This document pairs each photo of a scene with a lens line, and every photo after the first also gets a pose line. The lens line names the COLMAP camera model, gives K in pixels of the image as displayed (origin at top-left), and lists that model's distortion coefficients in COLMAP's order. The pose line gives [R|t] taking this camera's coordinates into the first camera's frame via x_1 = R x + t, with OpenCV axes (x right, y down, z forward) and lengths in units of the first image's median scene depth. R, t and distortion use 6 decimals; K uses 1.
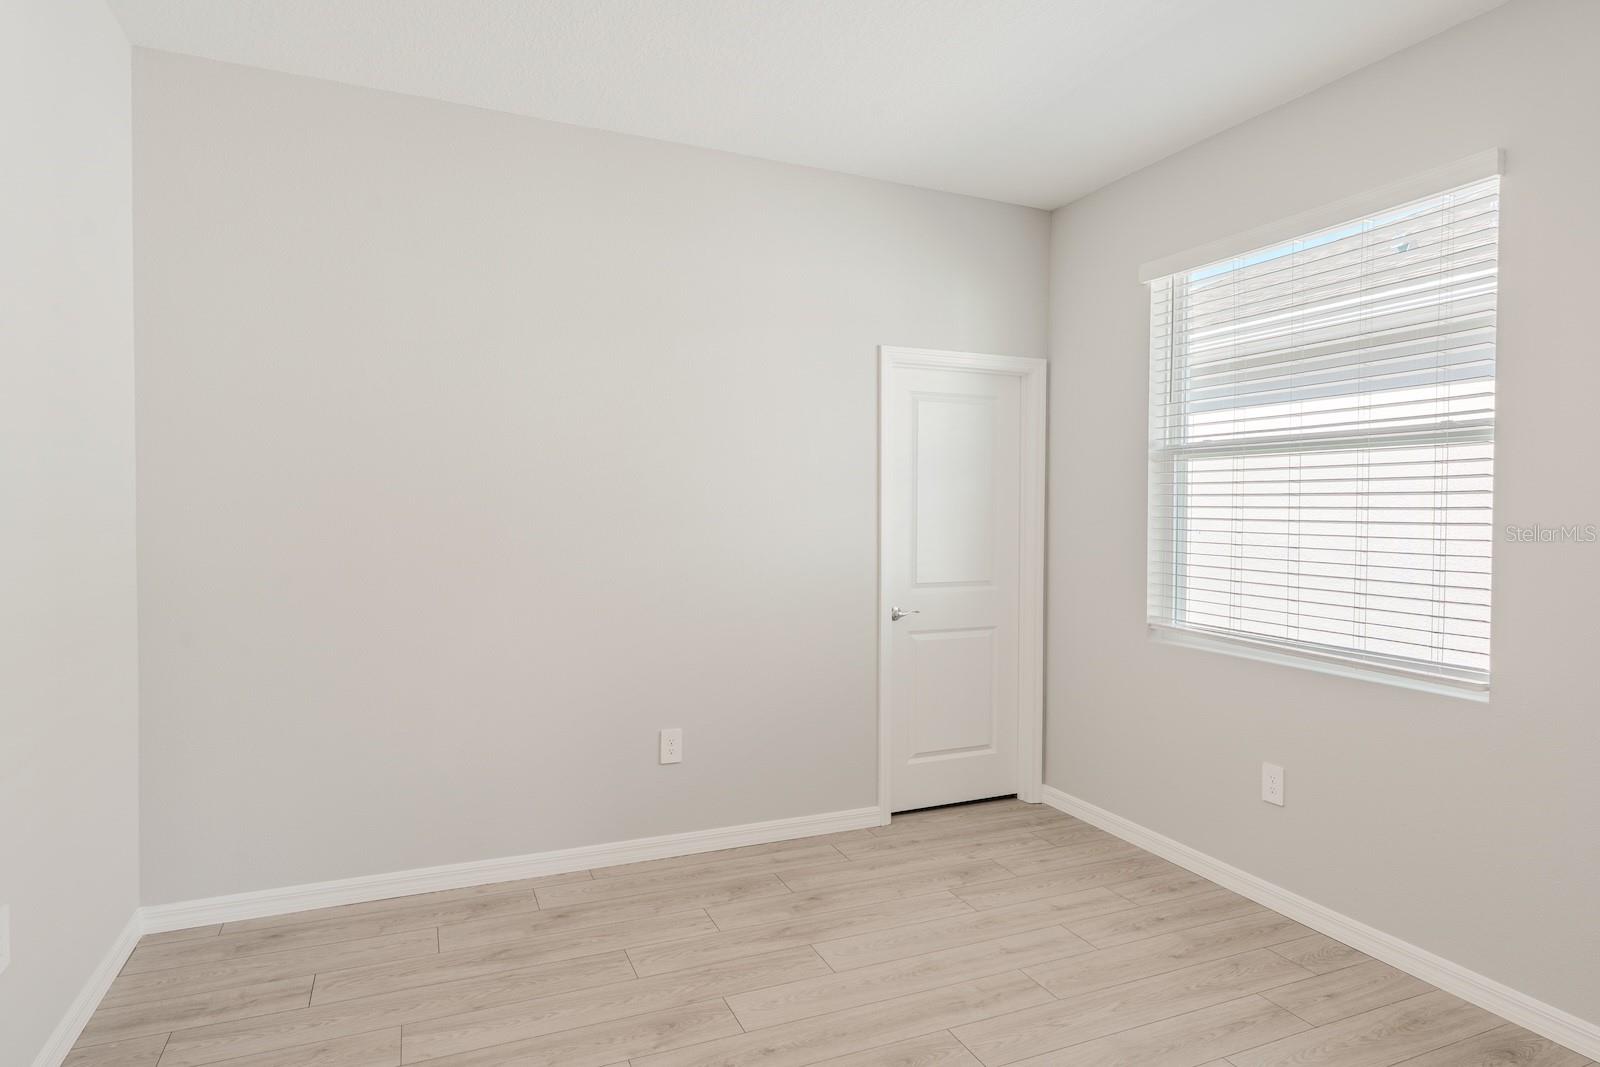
lens RADIAL K [[895.7, 0, 781.8], [0, 895.7, 531.4], [0, 0, 1]] dist [-0.005894, 0.001166]
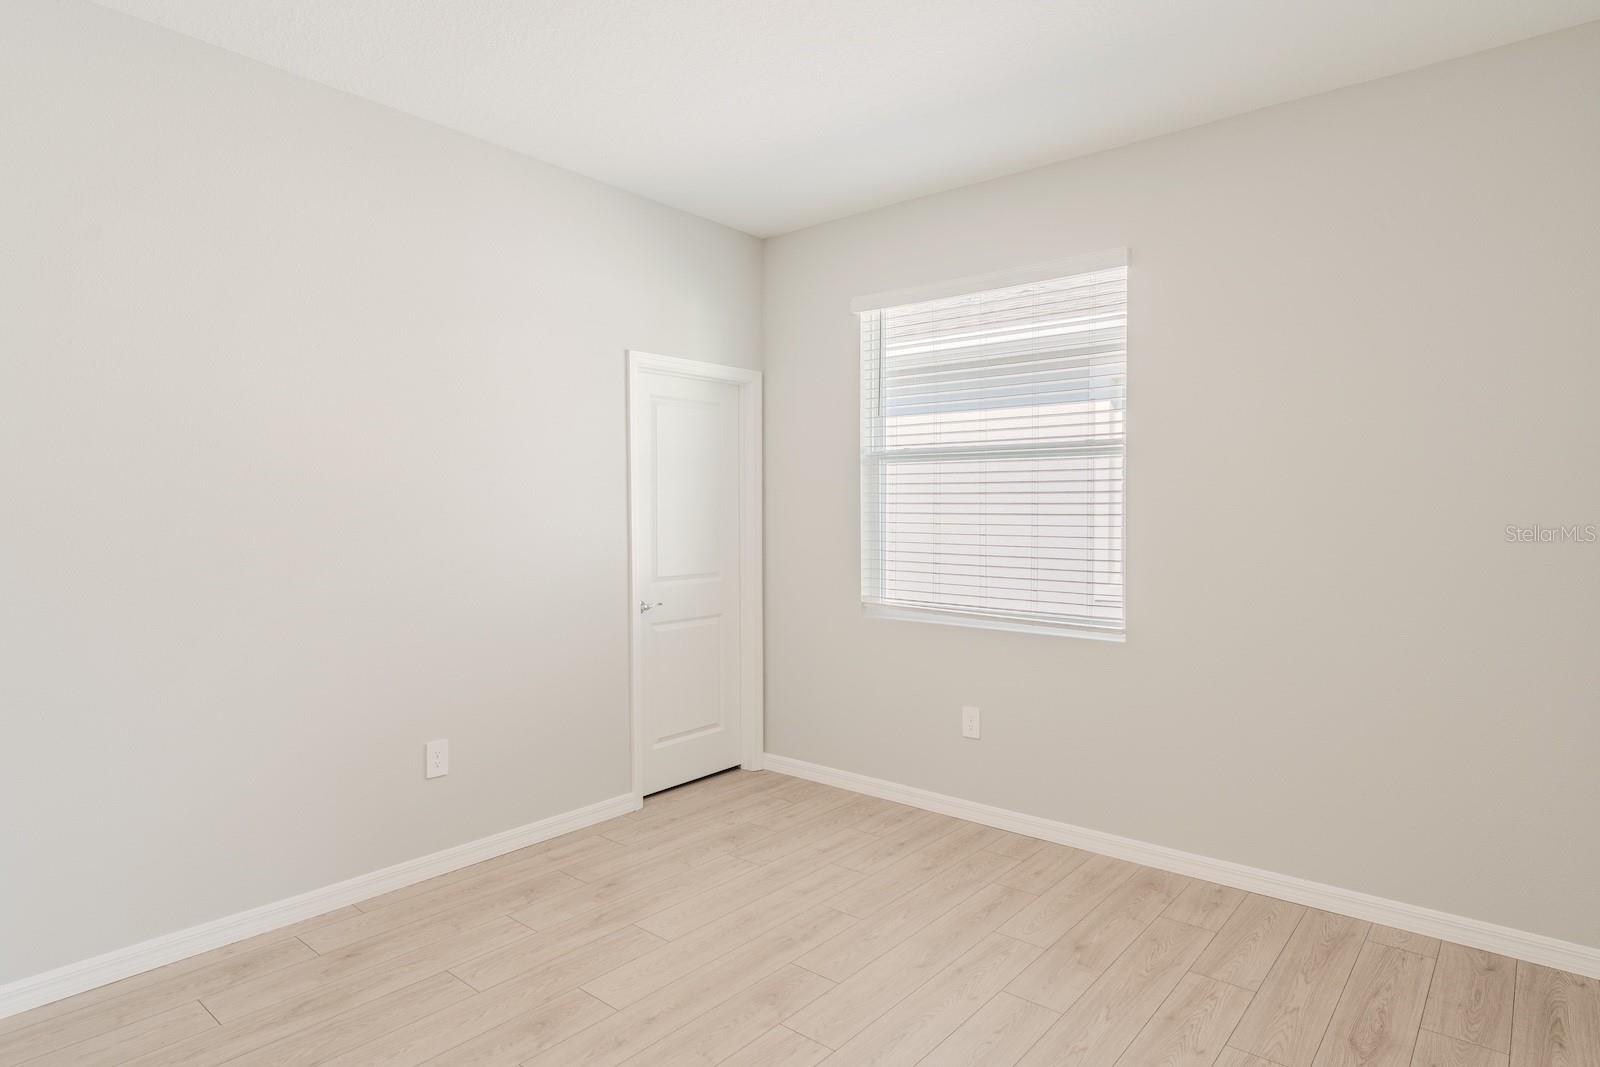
lens RADIAL K [[895.7, 0, 781.8], [0, 895.7, 531.4], [0, 0, 1]] dist [-0.005894, 0.001166]
pose [[0.893733, -0.018372, 0.448222, -0.232109], [0.017455, 0.999829, 0.006178, 0.000098], [-0.448259, 0.002302, 0.893901, -0.010810]]
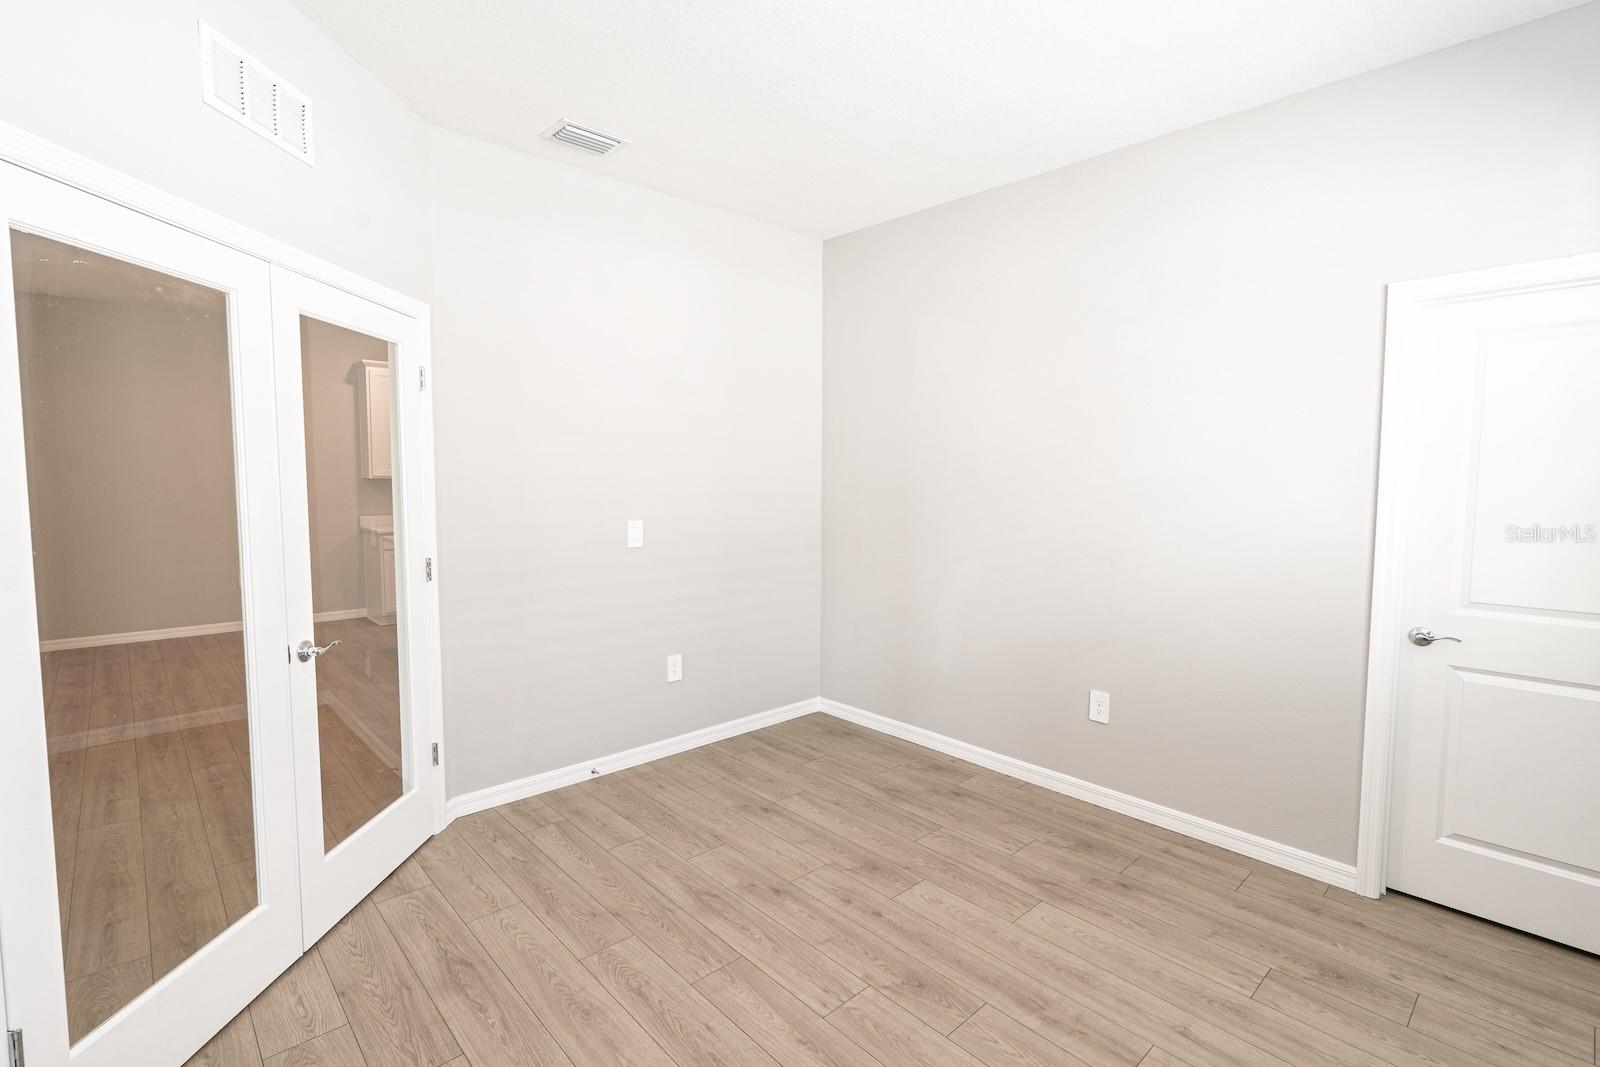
lens RADIAL K [[725.4, 0, 801.9], [0, 725.4, 531.3], [0, 0, 1]] dist [-0.002185, 0.001194]
pose [[0.352802, 0.065129, -0.933429, 0.609718], [-0.029094, 0.997856, 0.058628, -0.020658], [0.935246, 0.006473, 0.353940, 0.357374]]
